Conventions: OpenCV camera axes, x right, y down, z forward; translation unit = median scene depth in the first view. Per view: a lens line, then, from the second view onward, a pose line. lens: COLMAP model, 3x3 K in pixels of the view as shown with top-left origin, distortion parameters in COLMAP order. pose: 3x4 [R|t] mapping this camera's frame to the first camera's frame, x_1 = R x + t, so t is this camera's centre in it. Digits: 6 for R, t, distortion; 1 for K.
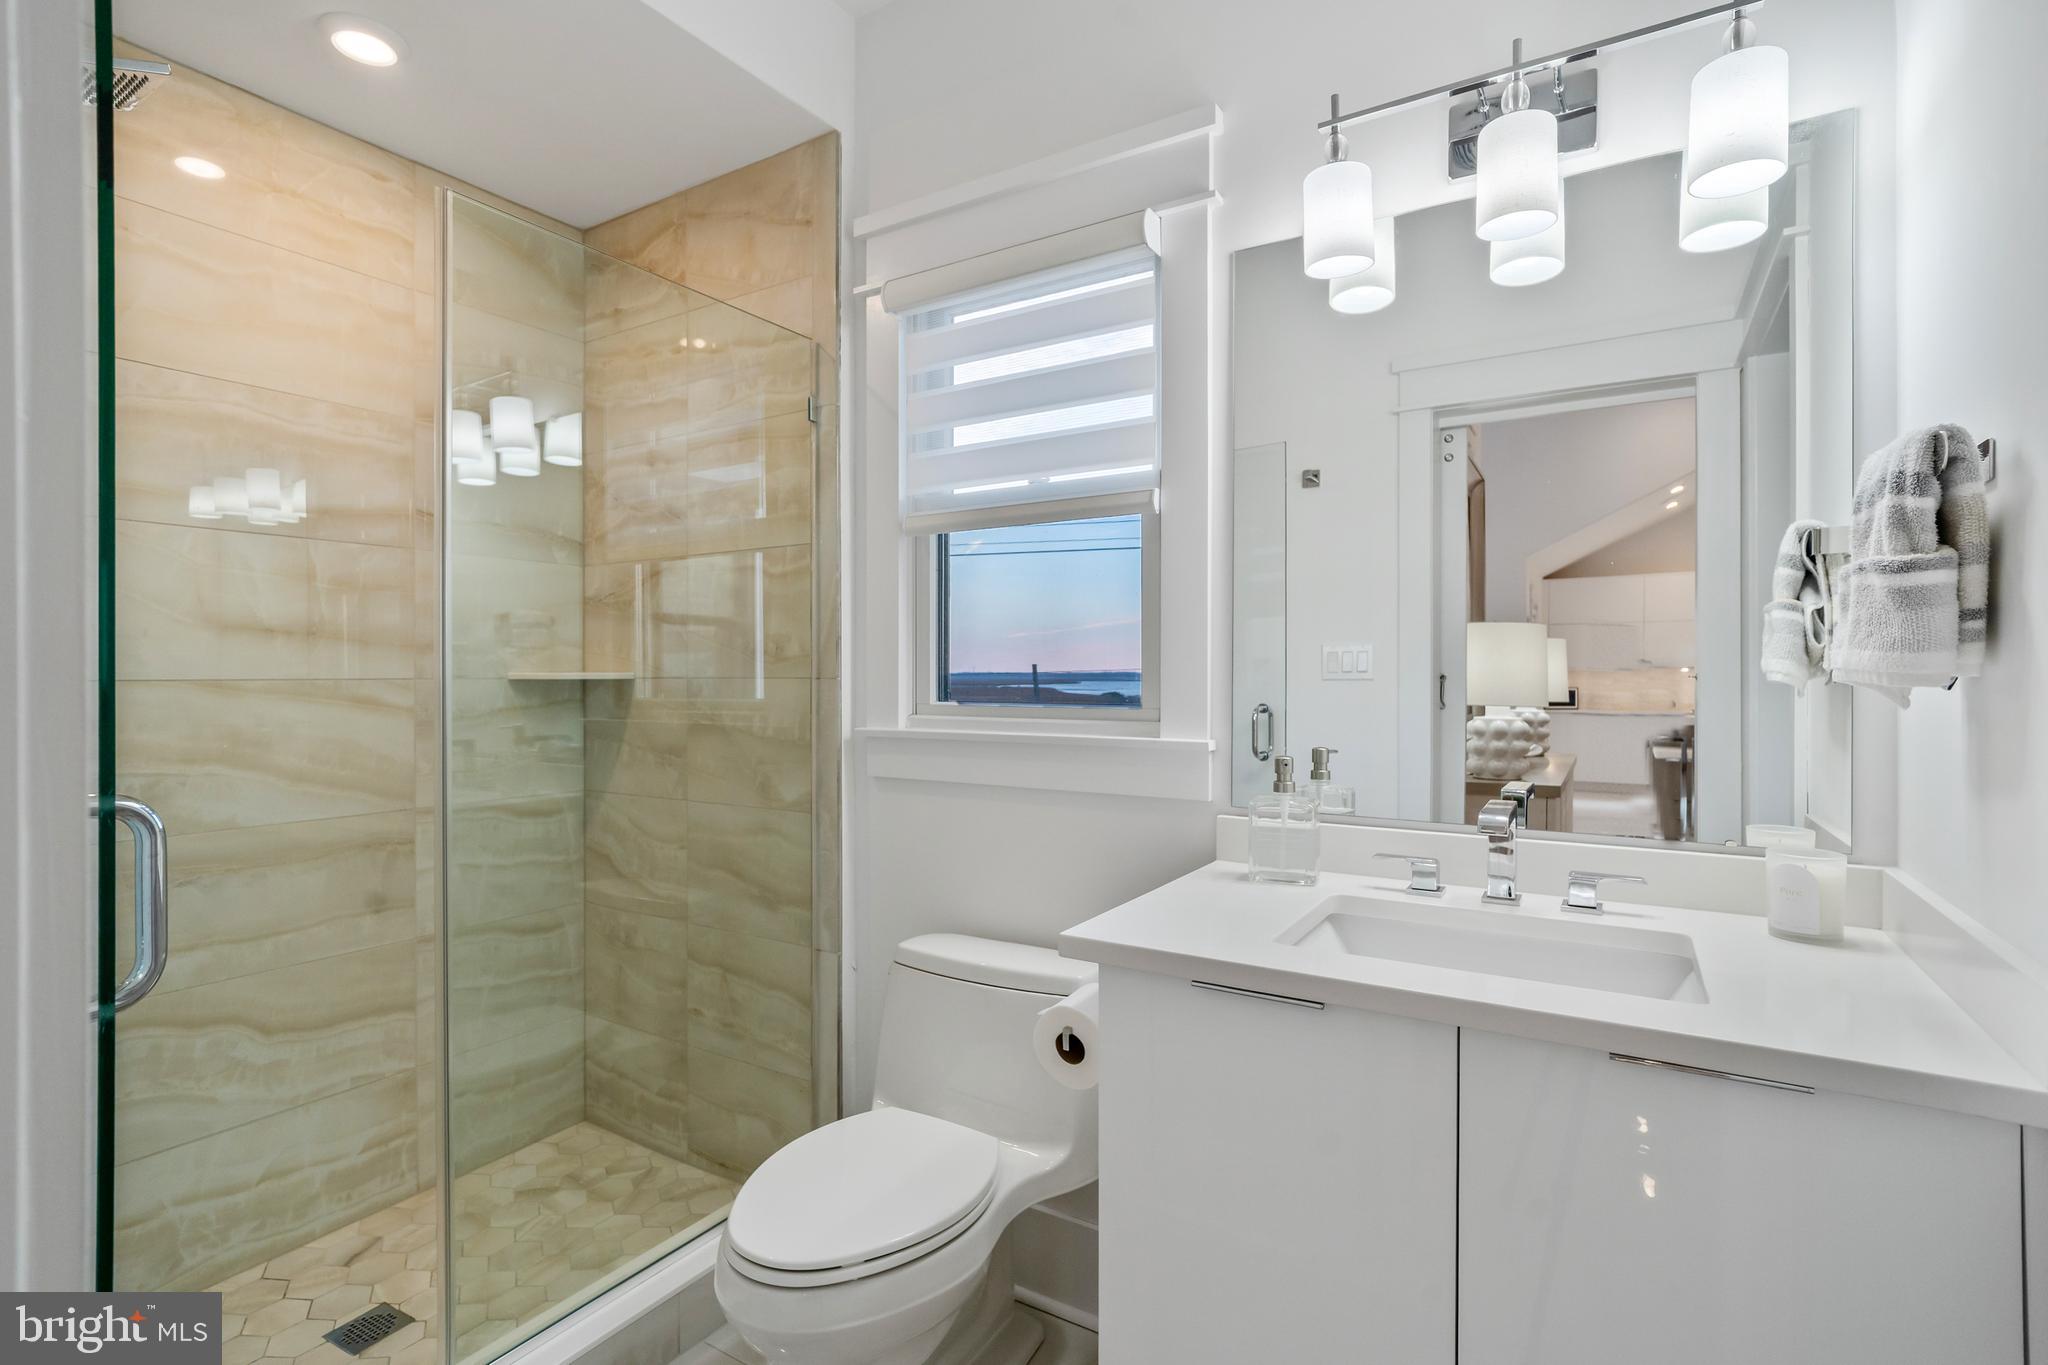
lens RADIAL K [[957.8, 0, 1021.6], [0, 957.8, 671.9], [0, 0, 1]] dist [-0.003433, 0.003541]
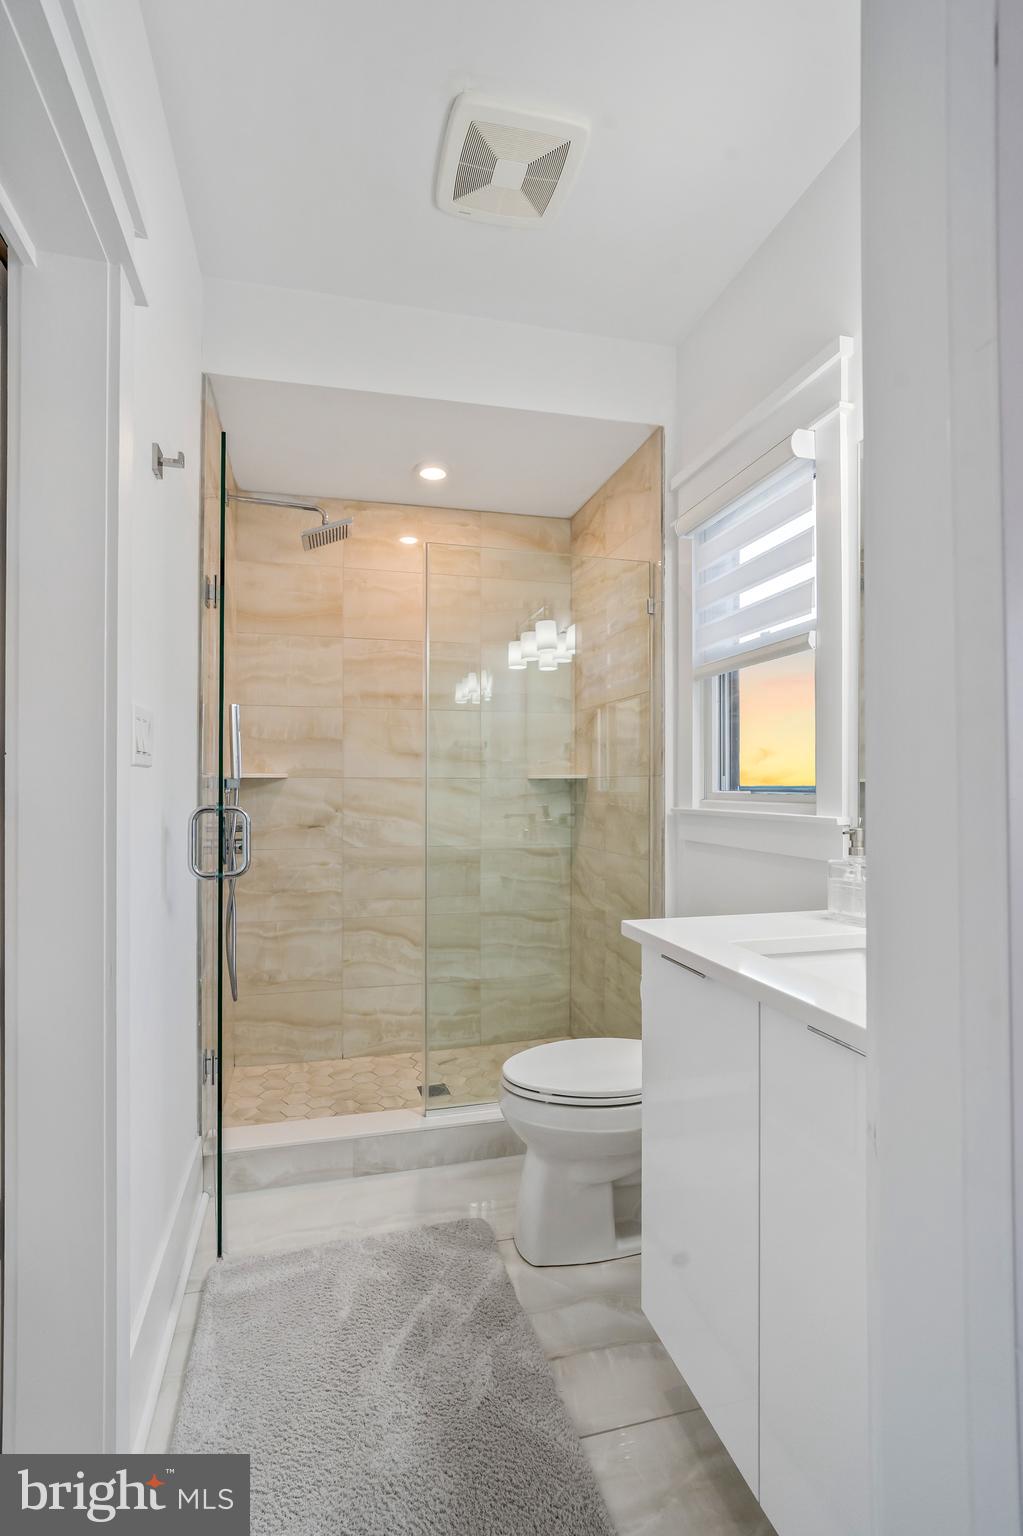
lens RADIAL K [[718.3, 0, 512.7], [0, 718.3, 775.2], [0, 0, 1]] dist [-0.003433, 0.003541]
pose [[0.737355, -0.008320, -0.675455, 0.409378], [0.000935, 0.999936, -0.011295, 0.018770], [0.675505, 0.007697, 0.737315, -0.025994]]
